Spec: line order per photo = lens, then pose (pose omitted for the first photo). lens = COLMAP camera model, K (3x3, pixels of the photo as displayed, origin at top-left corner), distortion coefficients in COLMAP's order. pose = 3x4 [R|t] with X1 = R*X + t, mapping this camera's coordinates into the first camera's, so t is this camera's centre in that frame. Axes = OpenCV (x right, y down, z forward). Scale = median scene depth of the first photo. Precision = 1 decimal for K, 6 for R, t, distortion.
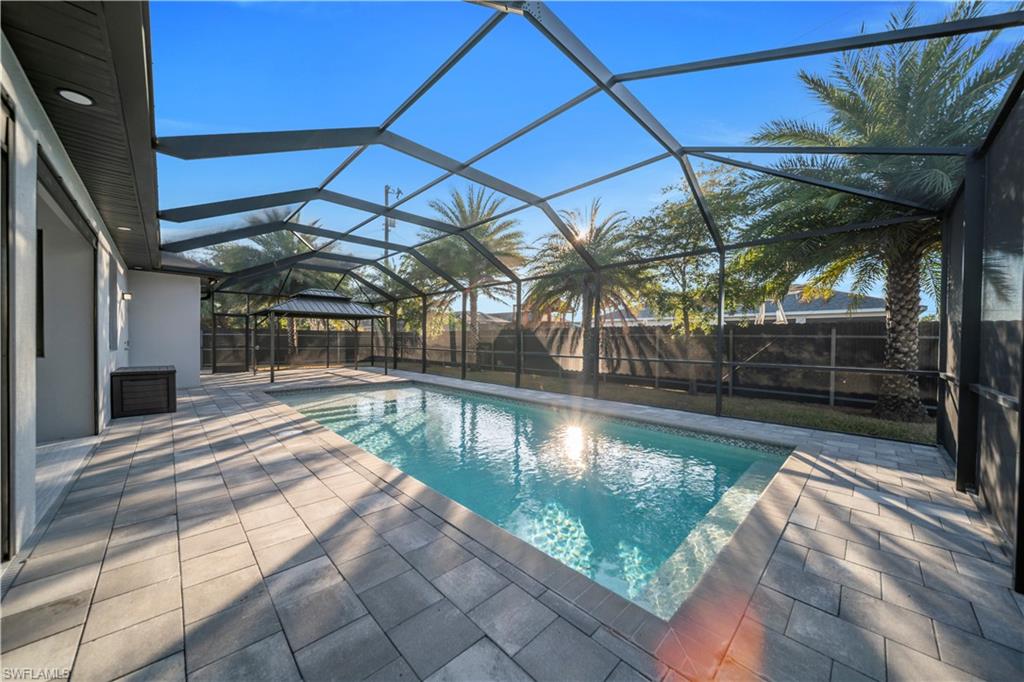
lens RADIAL K [[352.8, 0, 513.9], [0, 352.8, 343.1], [0, 0, 1]] dist [0.001410, -0.000918]
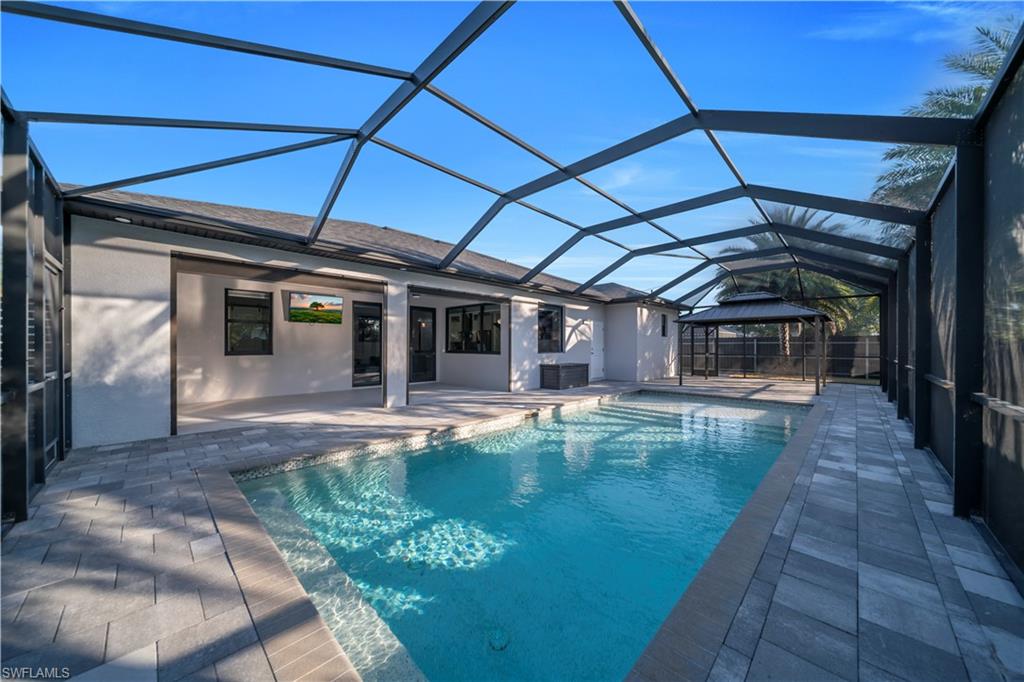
lens RADIAL K [[352.7, 0, 514.7], [0, 352.7, 343.2], [0, 0, 1]] dist [-0.002181, -0.000201]
pose [[0.028222, -0.007853, -0.999571, 0.738459], [-0.015037, 0.999853, -0.008280, -0.003348], [0.999489, 0.015264, 0.028099, 0.743141]]
